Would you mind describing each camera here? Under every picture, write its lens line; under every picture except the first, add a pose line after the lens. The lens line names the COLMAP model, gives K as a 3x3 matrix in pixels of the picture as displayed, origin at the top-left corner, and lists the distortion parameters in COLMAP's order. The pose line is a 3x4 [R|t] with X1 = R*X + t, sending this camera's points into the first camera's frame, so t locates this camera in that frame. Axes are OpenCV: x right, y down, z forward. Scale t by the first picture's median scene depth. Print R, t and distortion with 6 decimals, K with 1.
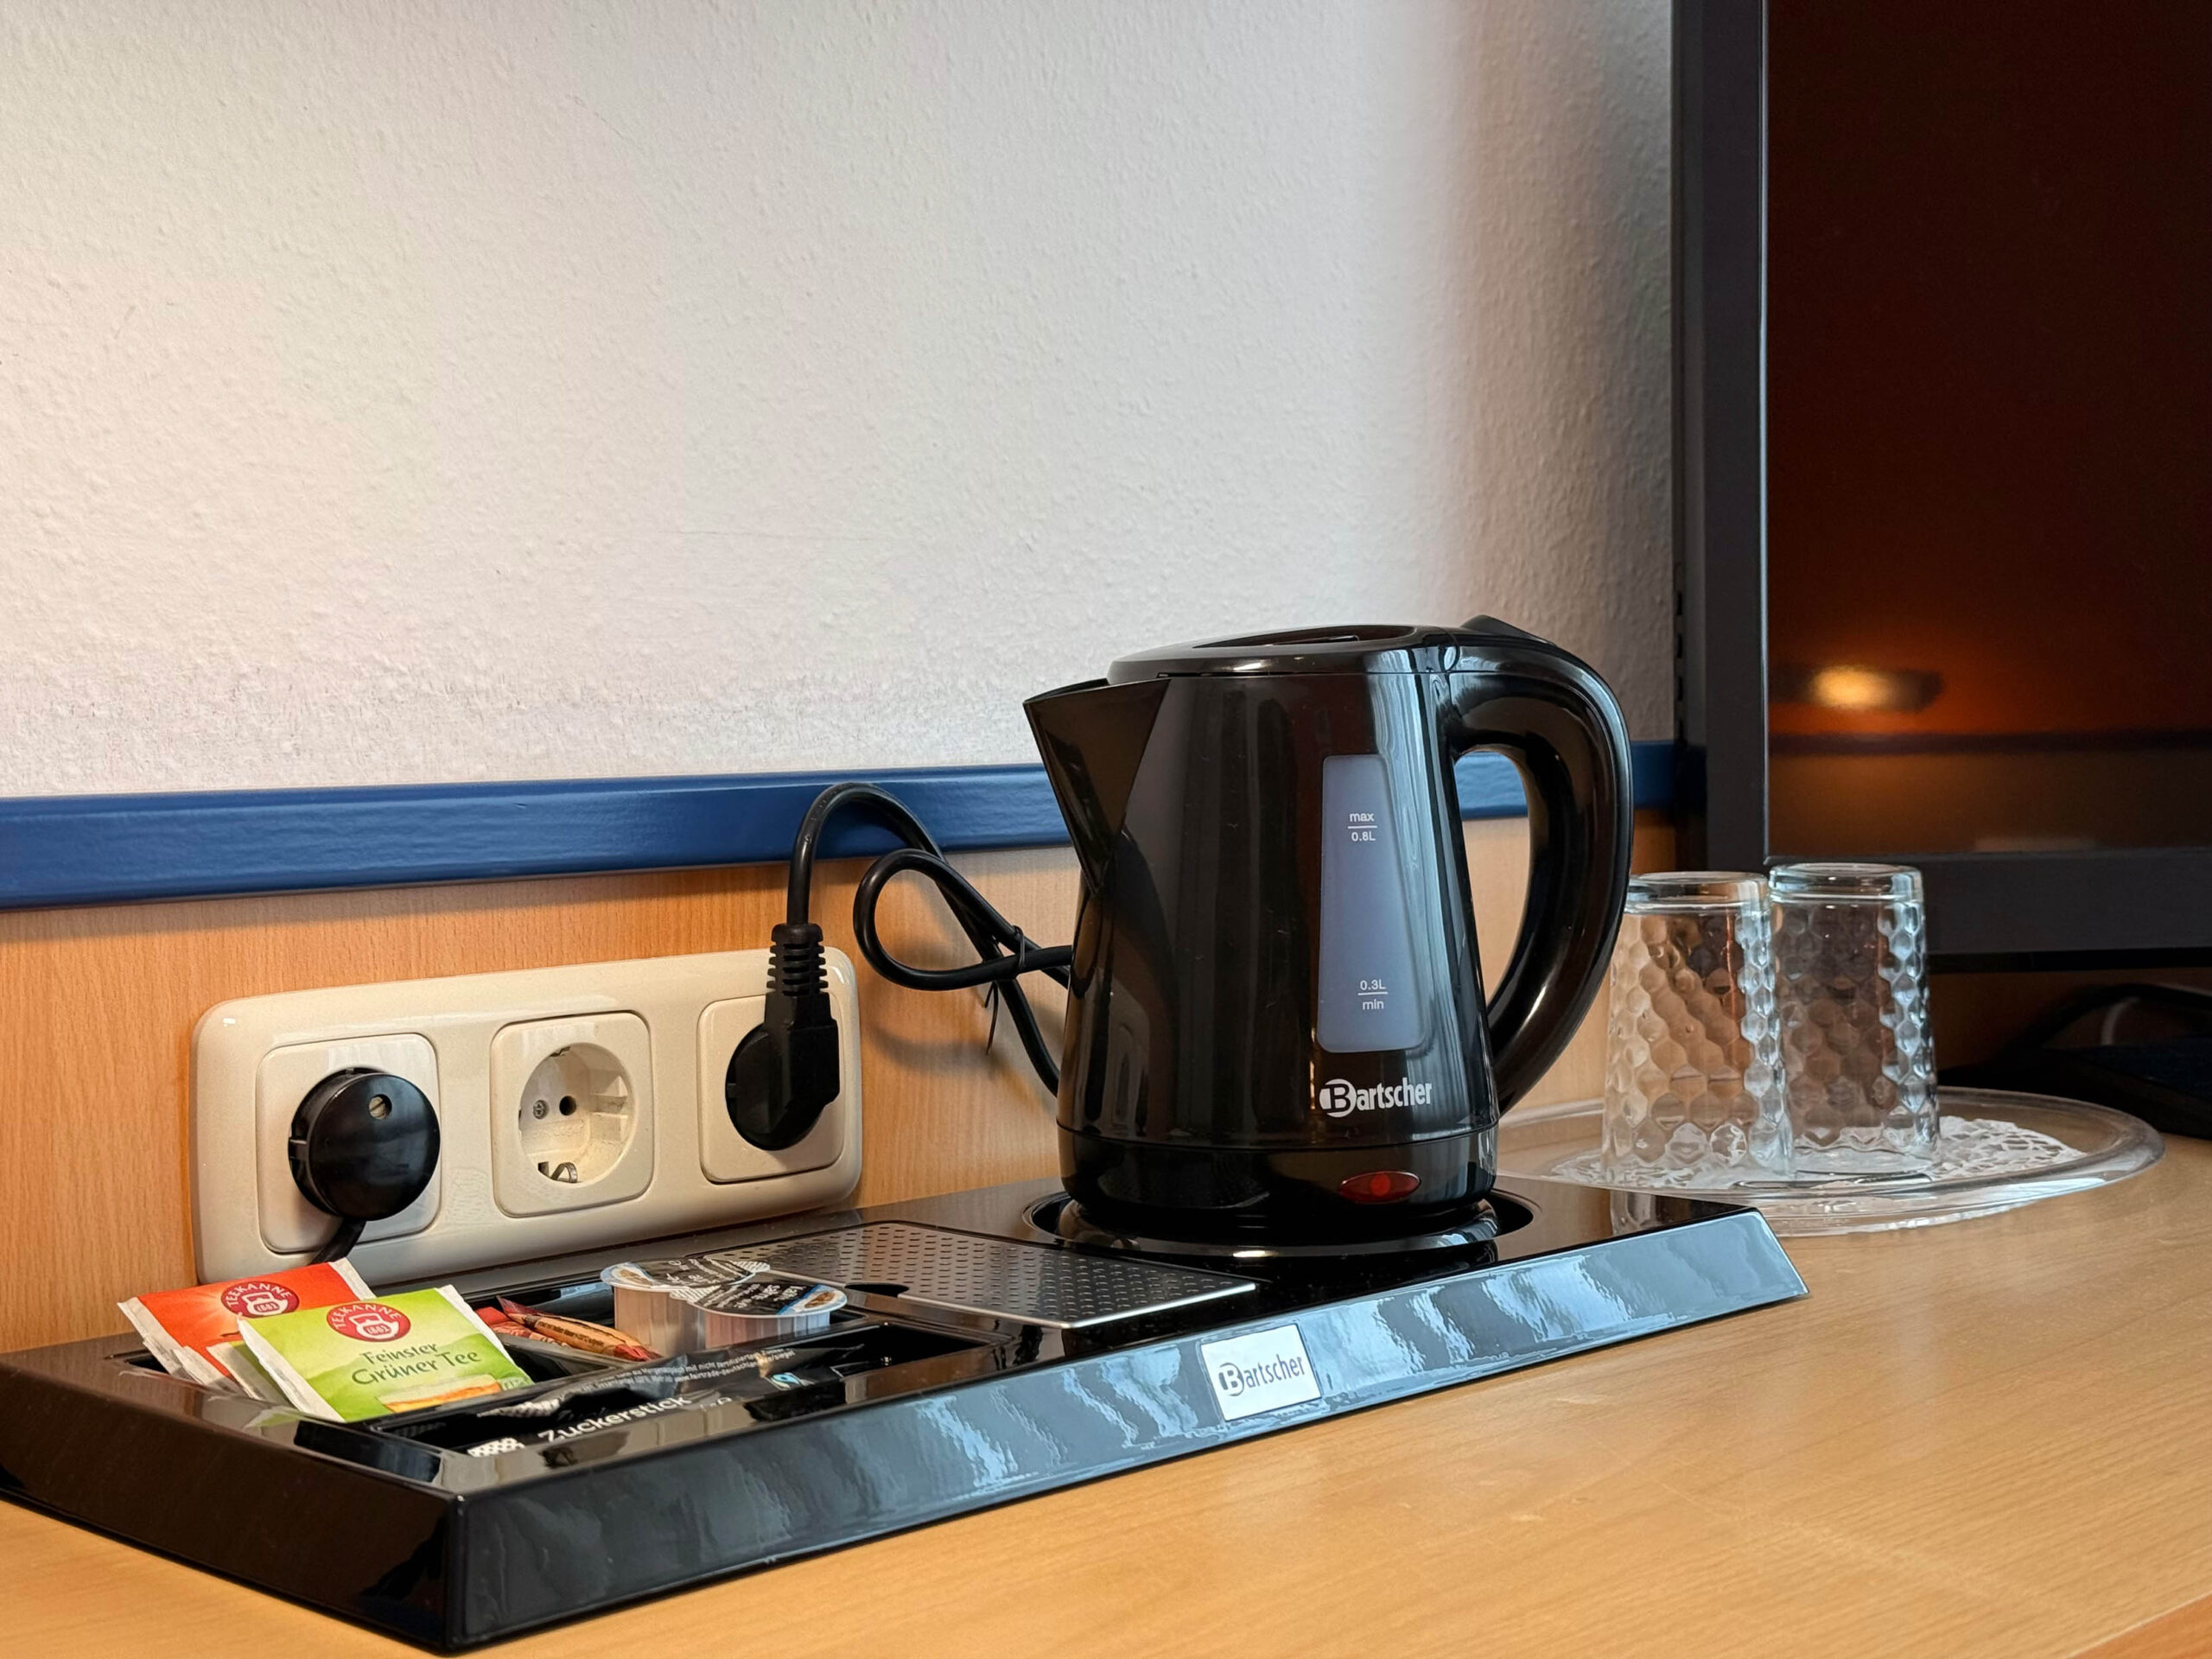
lens RADIAL K [[3071.1, 0, 1106.0], [0, 3071.1, 829.5], [0, 0, 1]] dist [0.176282, -0.410128]
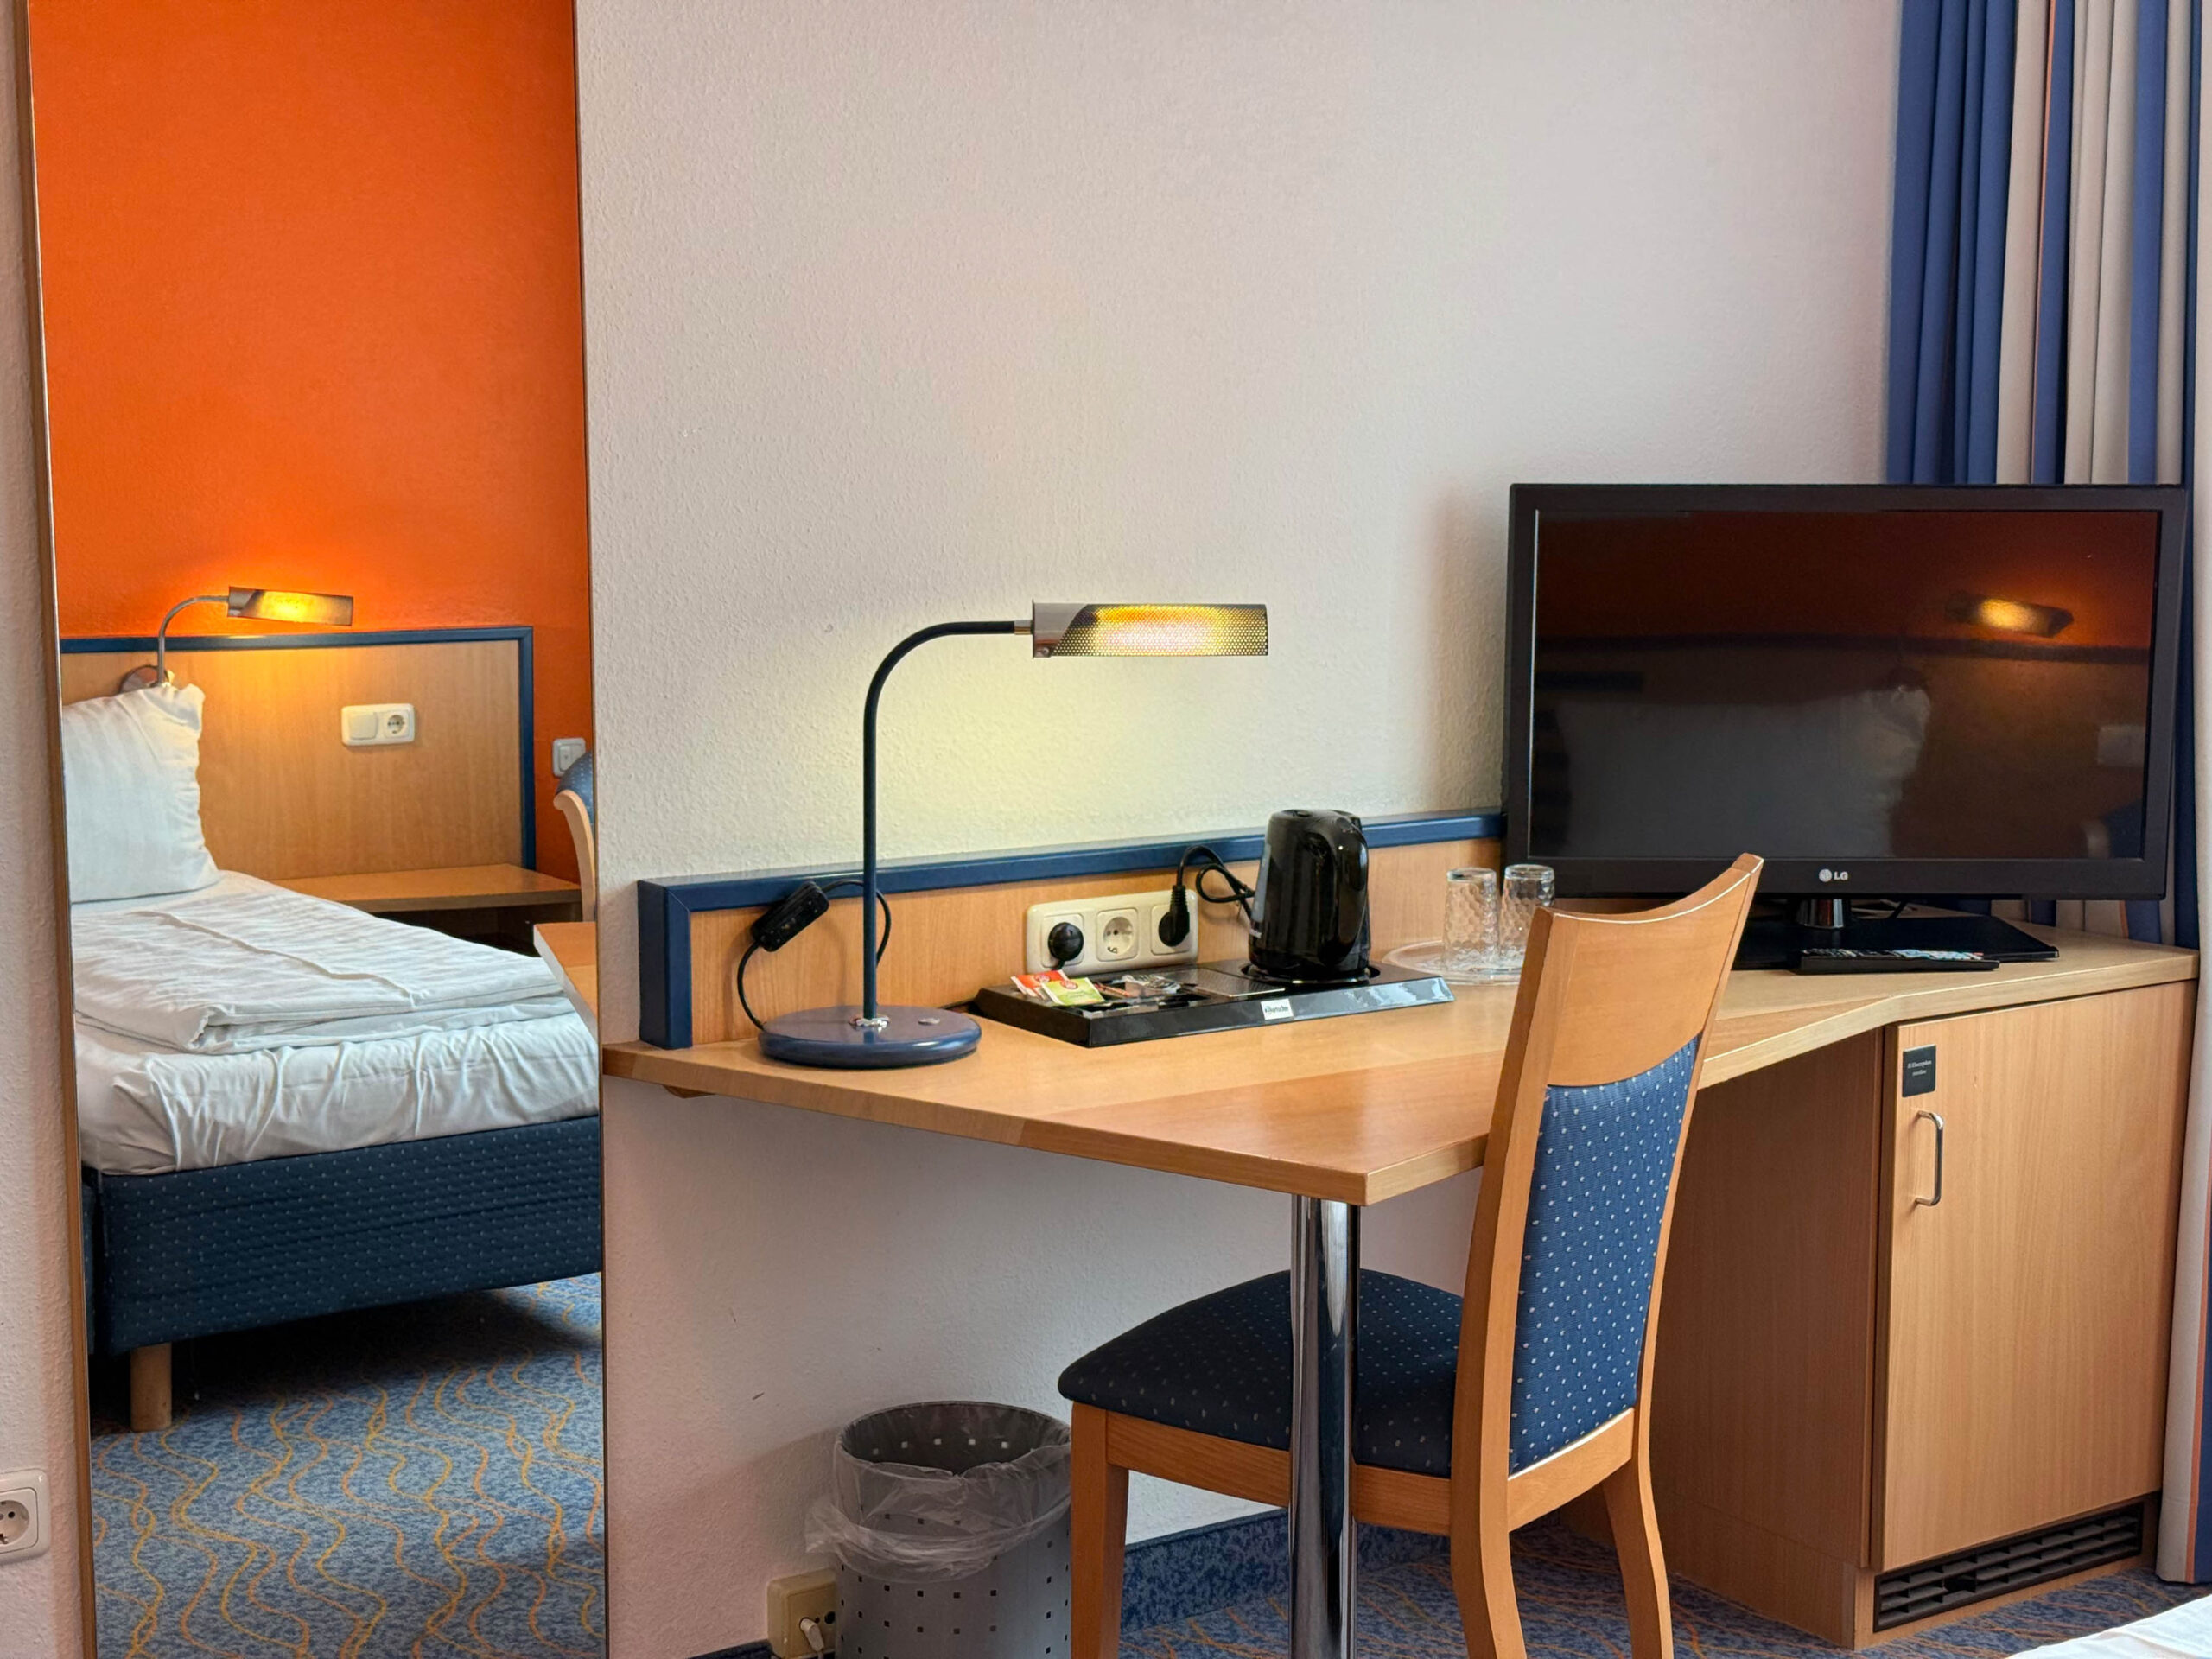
lens RADIAL K [[3071.1, 0, 1106.0], [0, 3071.1, 829.5], [0, 0, 1]] dist [0.176282, -0.410128]
pose [[0.982045, 0.041727, -0.183976, 0.523453], [-0.025636, 0.995702, 0.088992, -0.387977], [0.186898, -0.082678, 0.978894, -2.794980]]
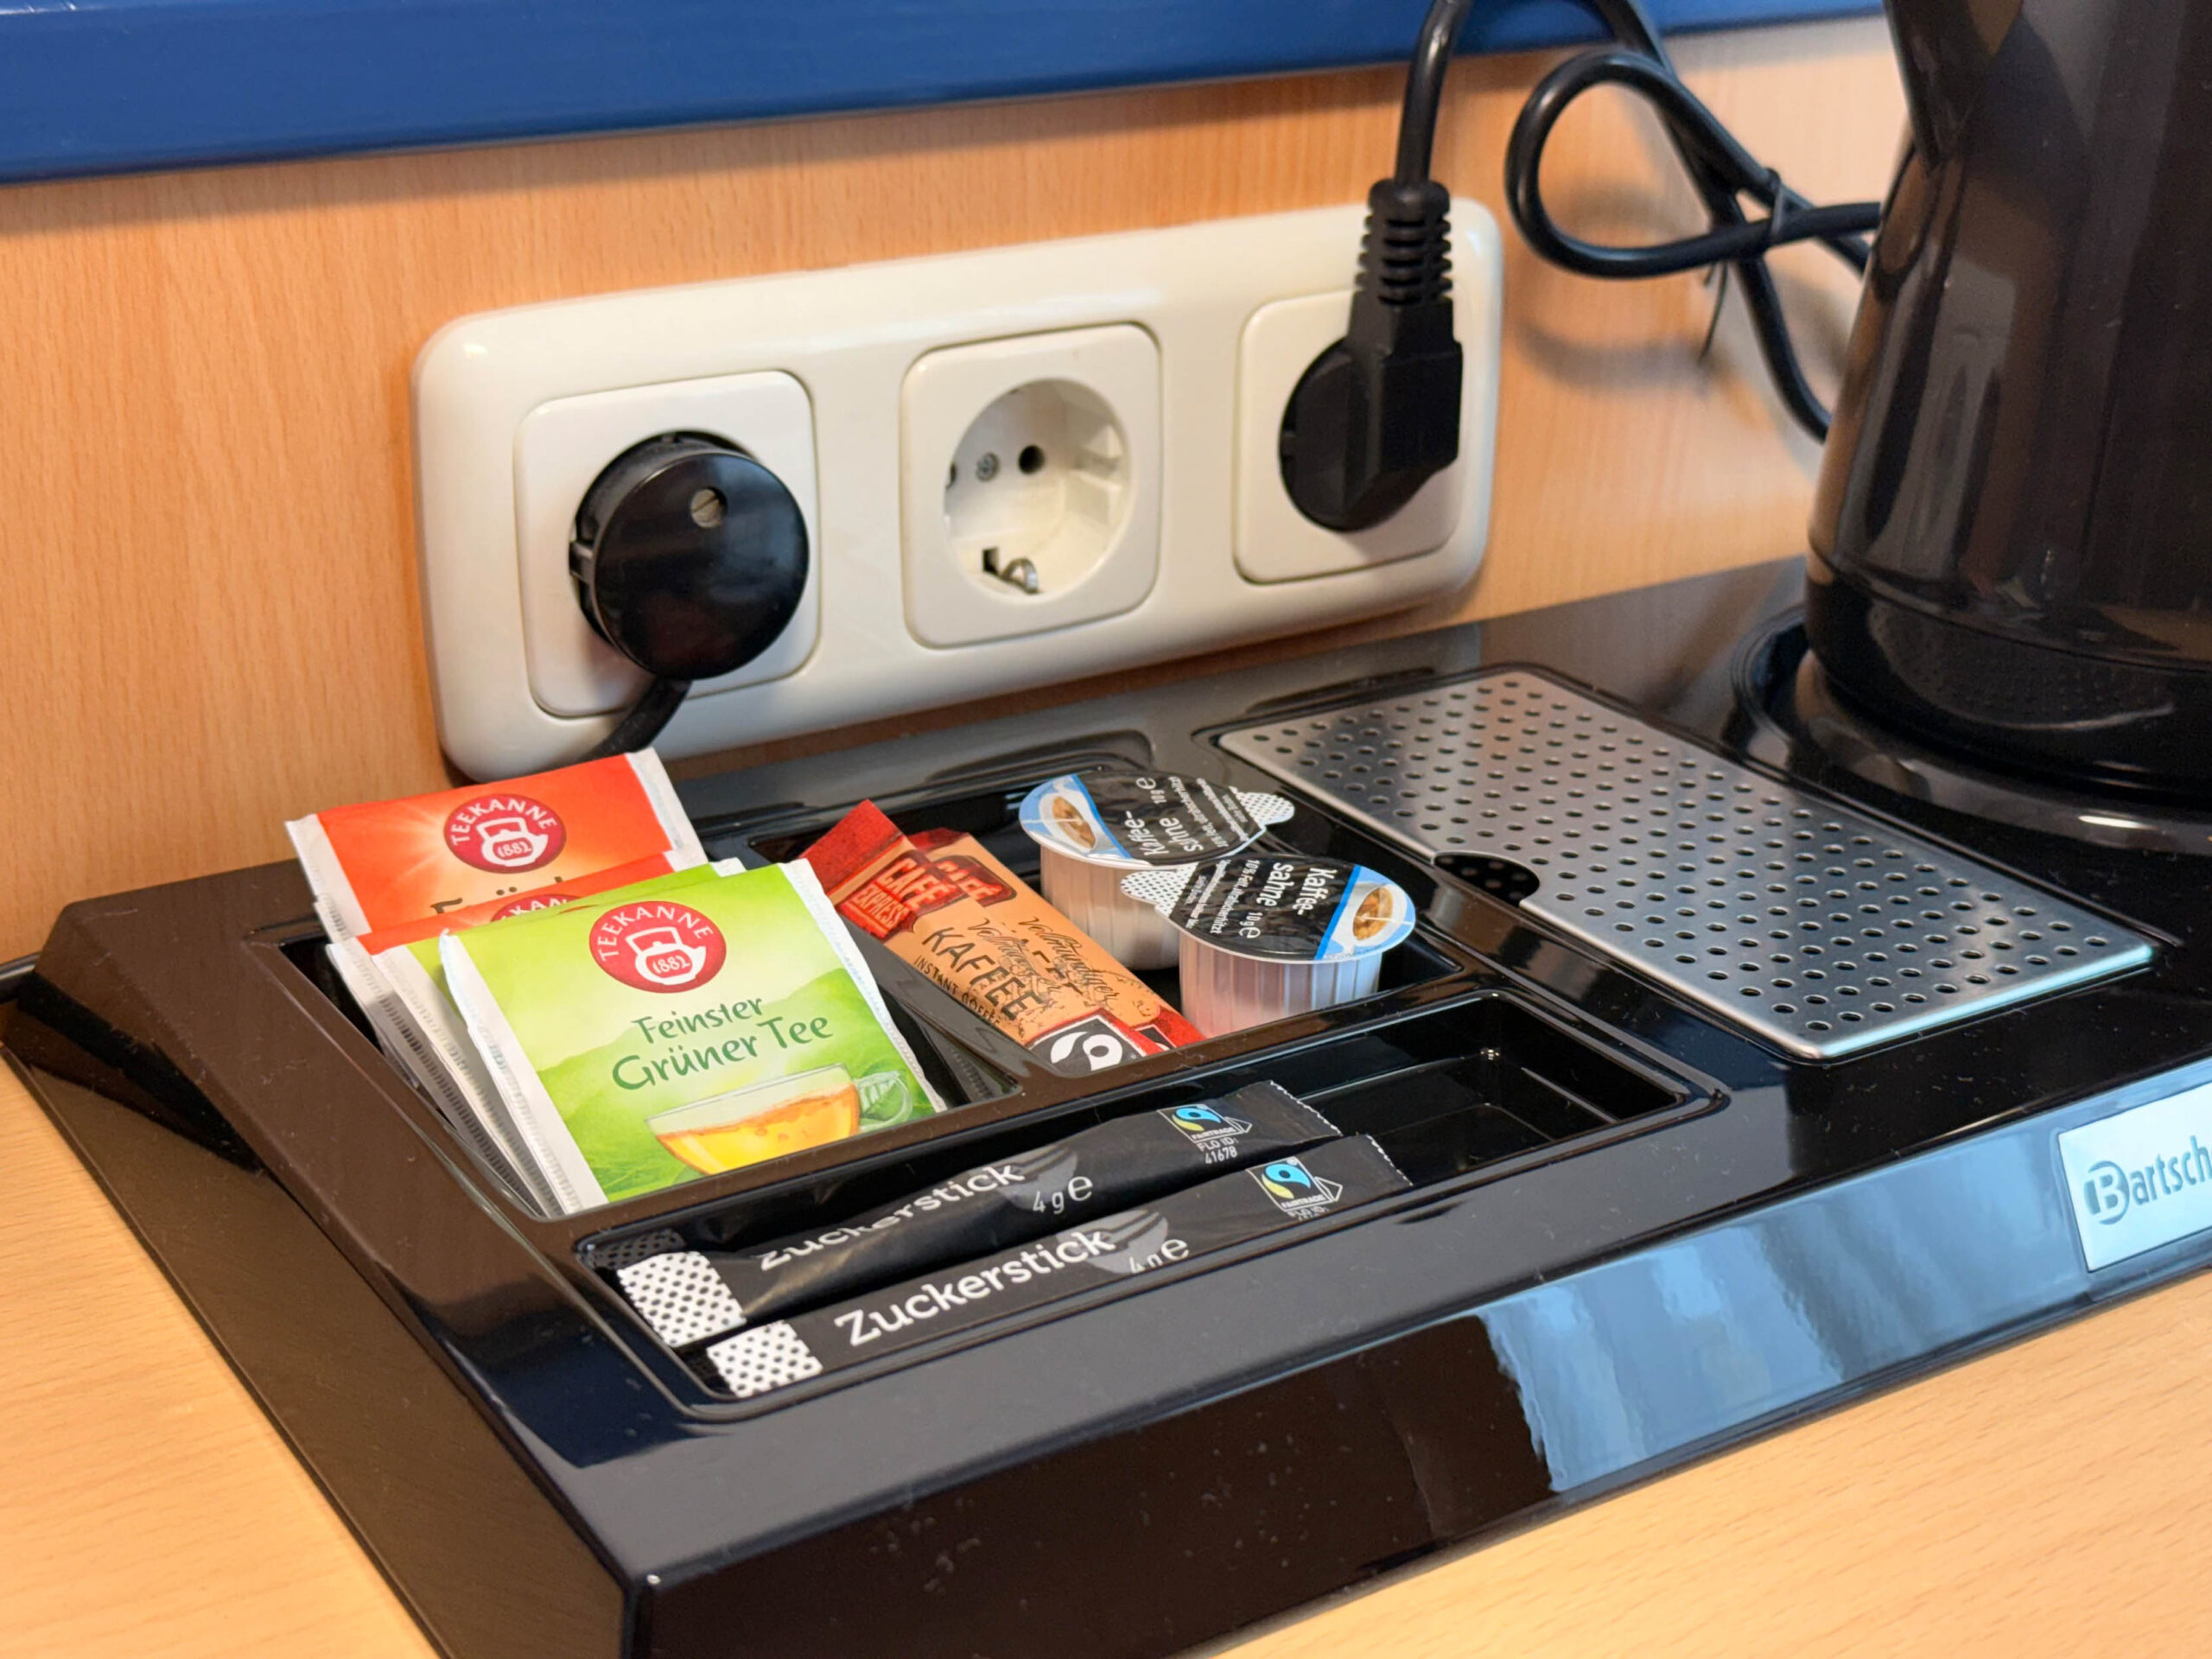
lens RADIAL K [[3071.1, 0, 1106.0], [0, 3071.1, 829.5], [0, 0, 1]] dist [0.176282, -0.410128]
pose [[0.976897, 0.109754, -0.183374, -0.036292], [-0.039070, 0.935311, 0.351664, -0.067500], [0.210108, -0.336375, 0.917990, 0.419322]]
